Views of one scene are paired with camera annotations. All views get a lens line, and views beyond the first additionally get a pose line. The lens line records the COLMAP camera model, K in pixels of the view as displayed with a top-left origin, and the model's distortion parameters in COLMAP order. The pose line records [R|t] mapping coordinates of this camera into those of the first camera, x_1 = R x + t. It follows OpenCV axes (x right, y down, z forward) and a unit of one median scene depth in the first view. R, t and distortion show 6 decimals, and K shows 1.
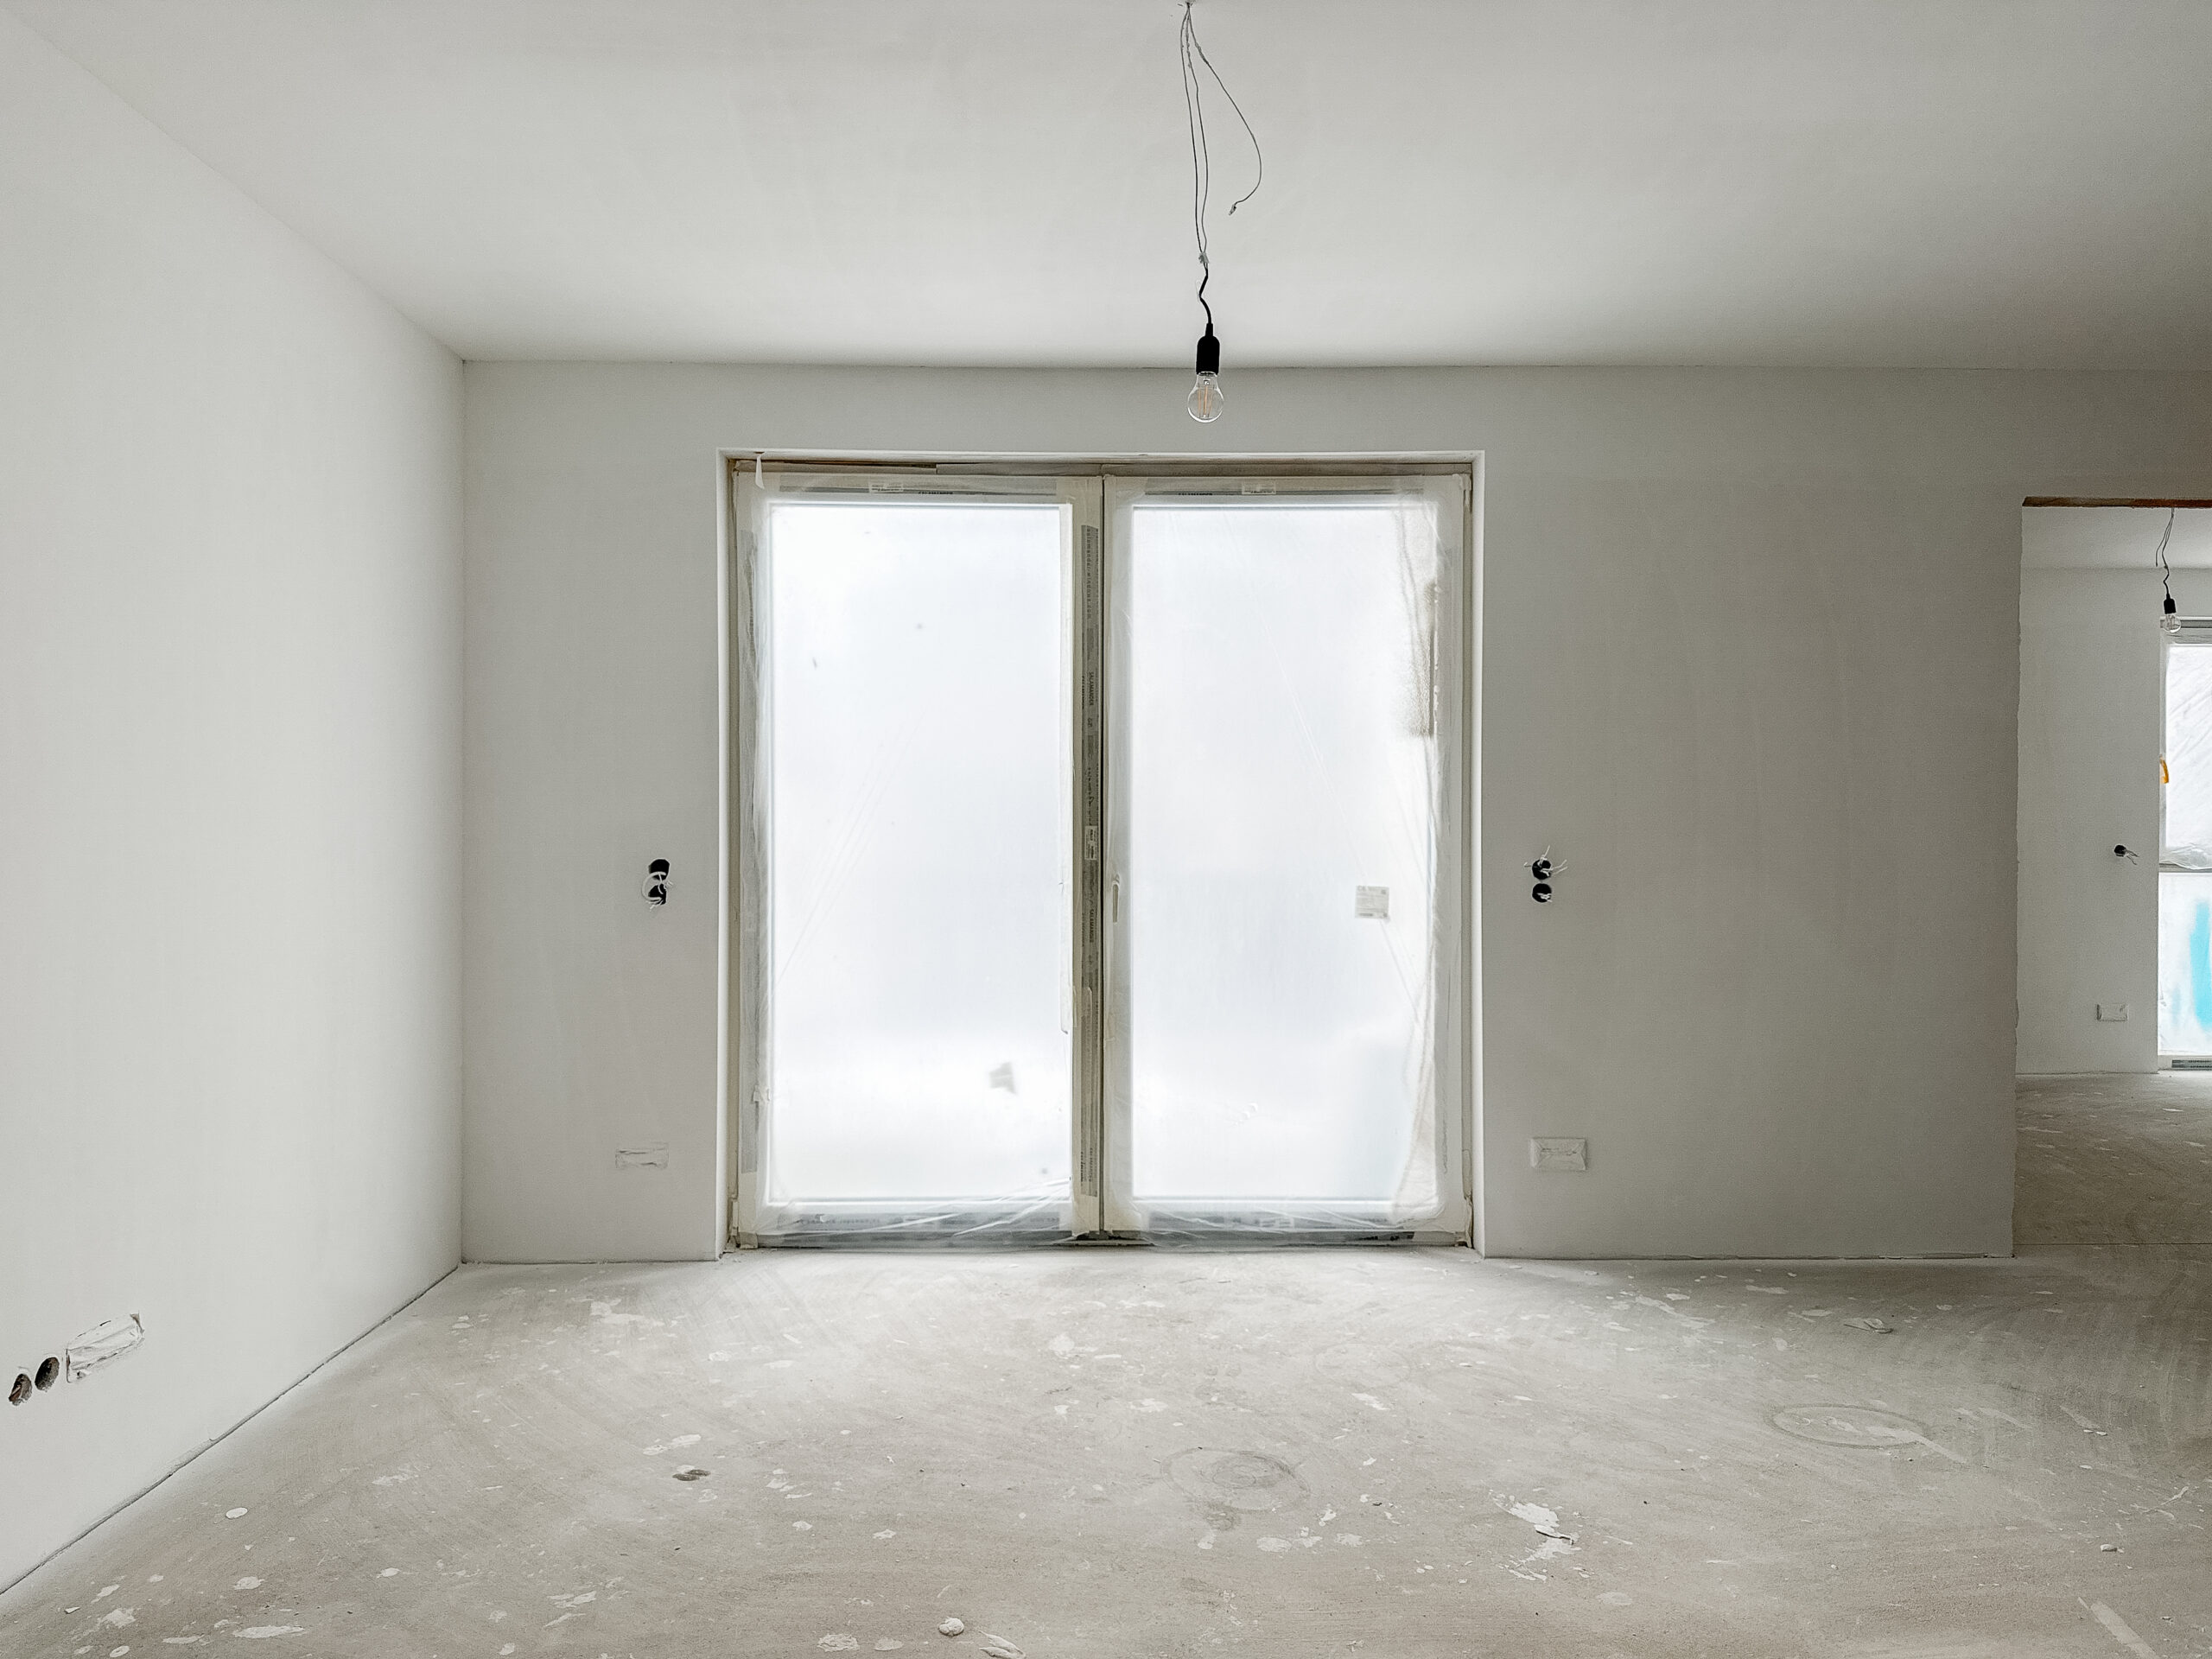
lens RADIAL K [[1570.1, 0, 1087.0], [0, 1570.1, 832.2], [0, 0, 1]] dist [0.056225, -0.055531]
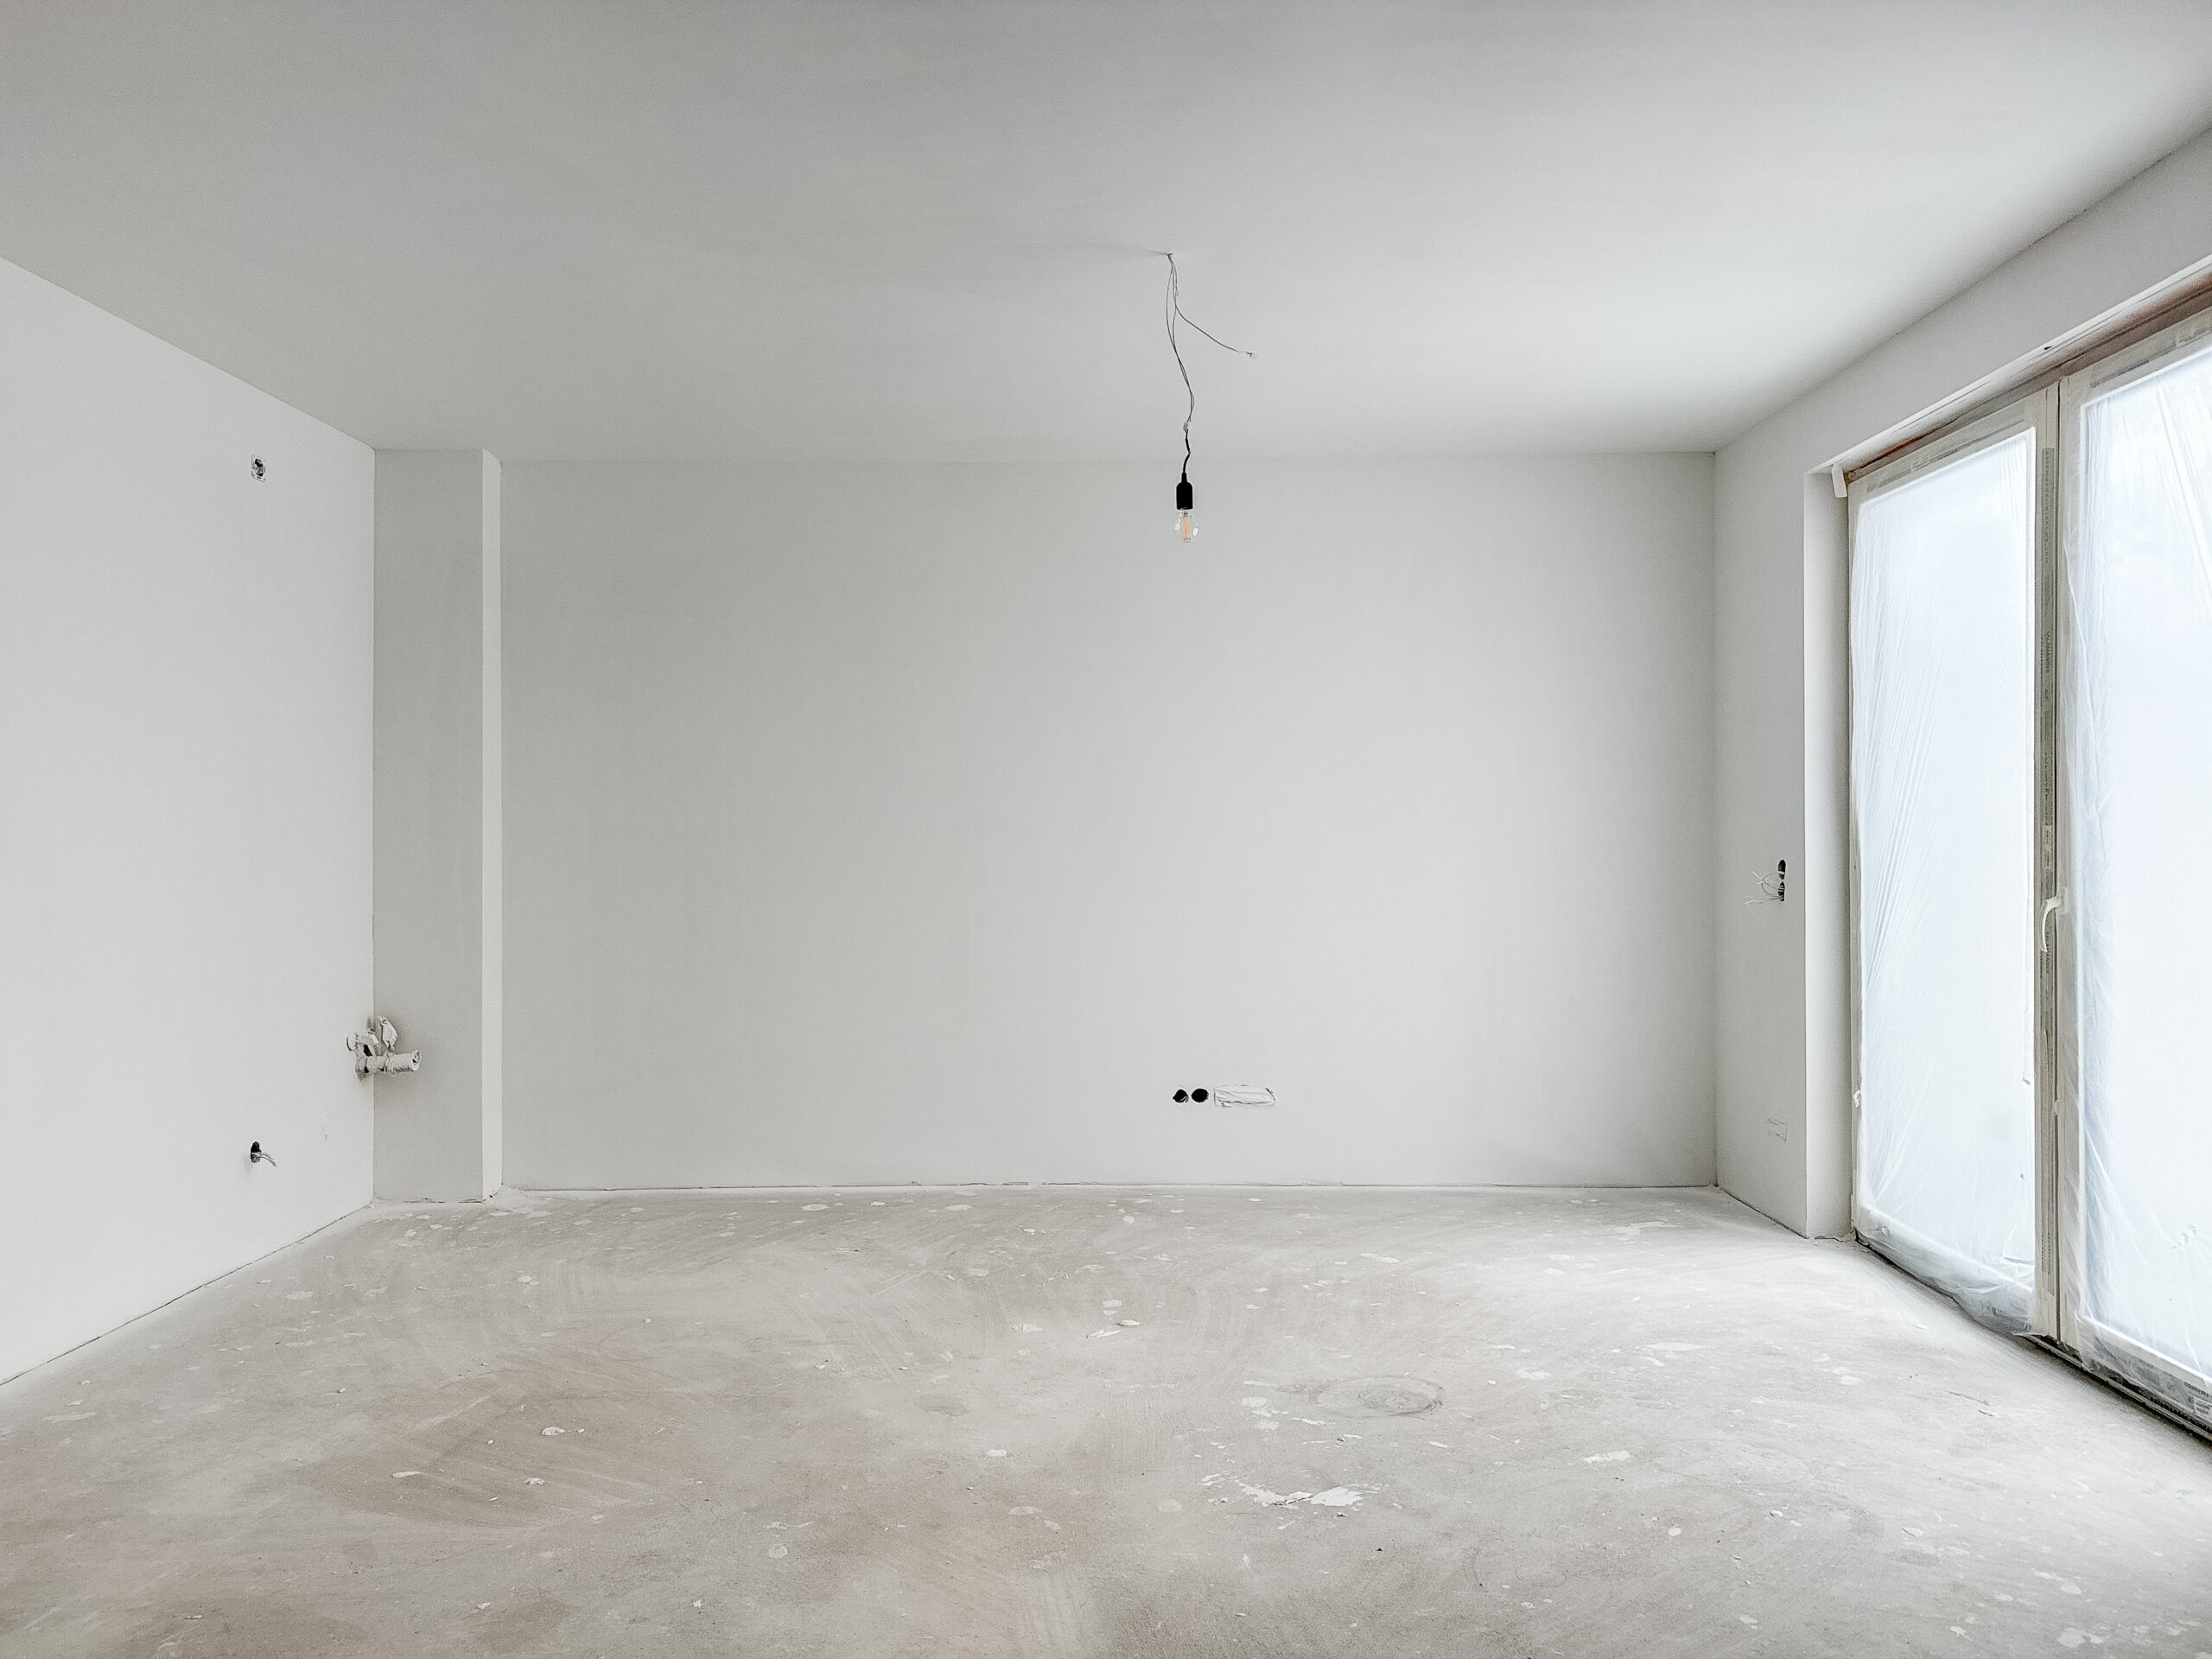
lens RADIAL K [[1570.1, 0, 1089.3], [0, 1570.1, 819.0], [0, 0, 1]] dist [0.056225, -0.055531]
pose [[-0.036504, -0.007472, -0.999306, 0.867672], [0.007591, 0.999941, -0.007754, -0.004736], [0.999305, -0.007869, -0.036445, 0.573437]]
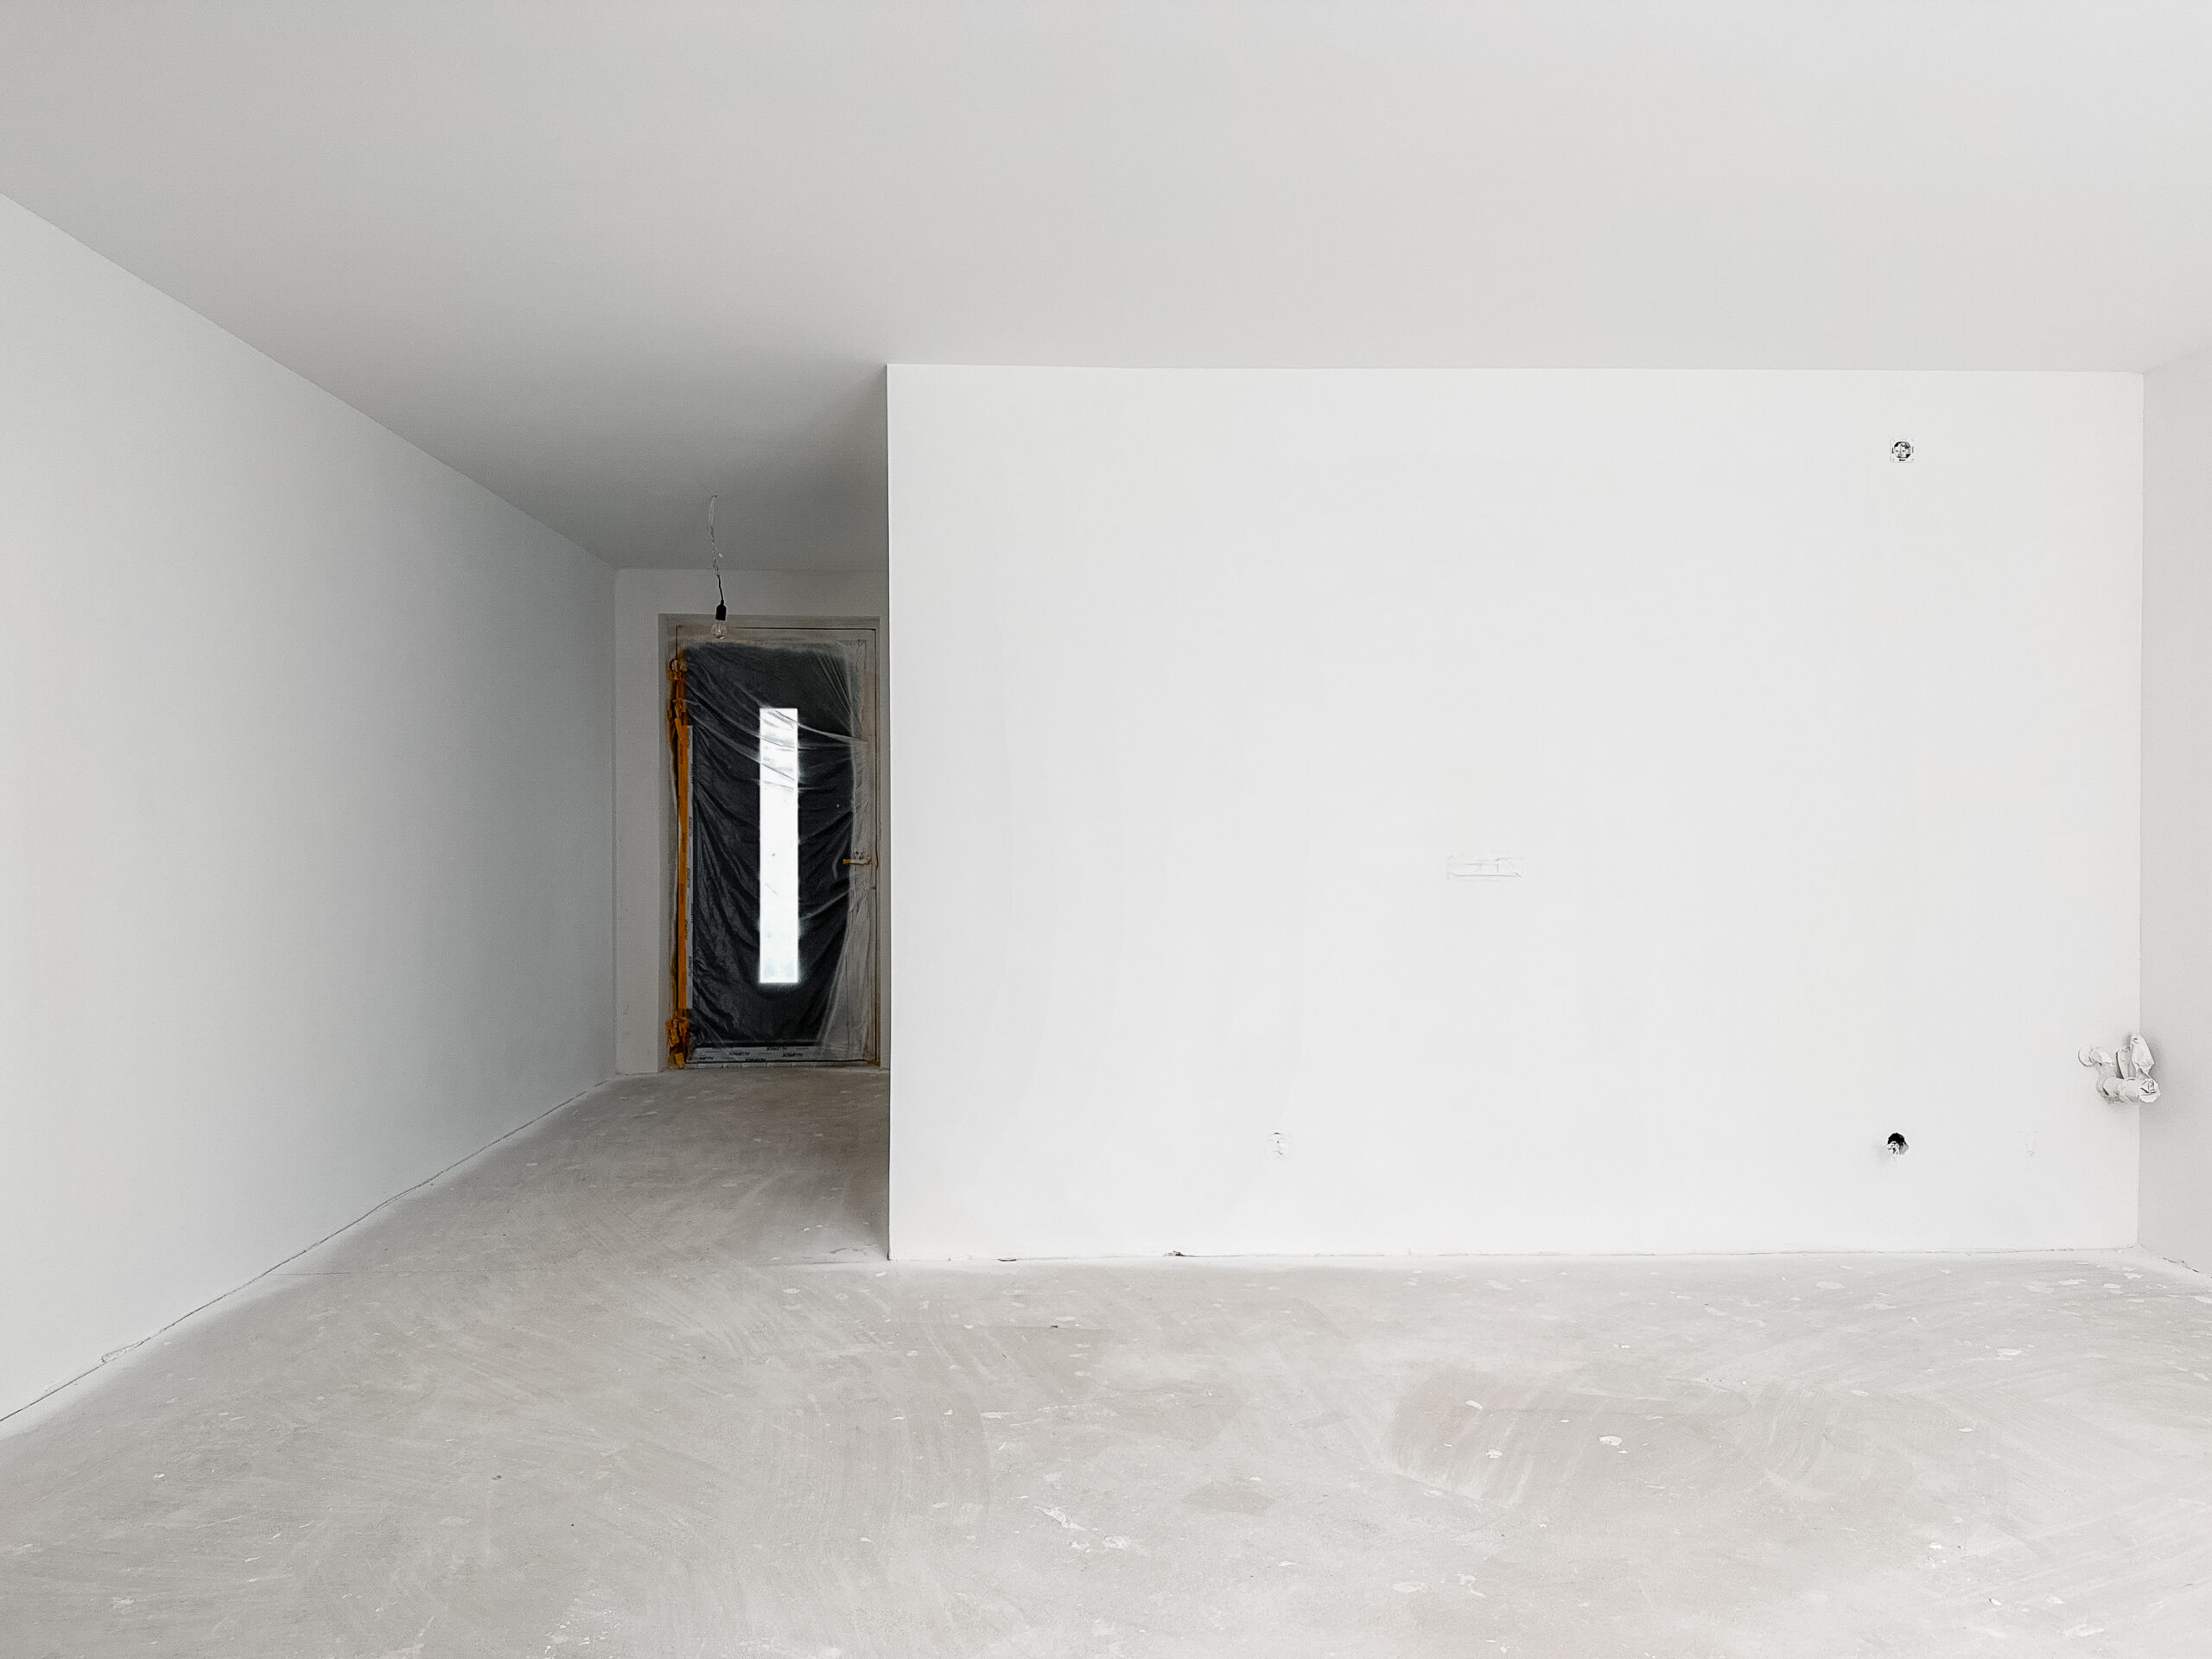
lens RADIAL K [[1570.1, 0, 1118.8], [0, 1570.1, 834.1], [0, 0, 1]] dist [0.056225, -0.055531]
pose [[-0.999645, 0.005487, -0.026060, 0.361712], [0.005504, 0.999985, -0.000583, -0.001235], [0.026057, -0.000726, -0.999660, 1.014622]]
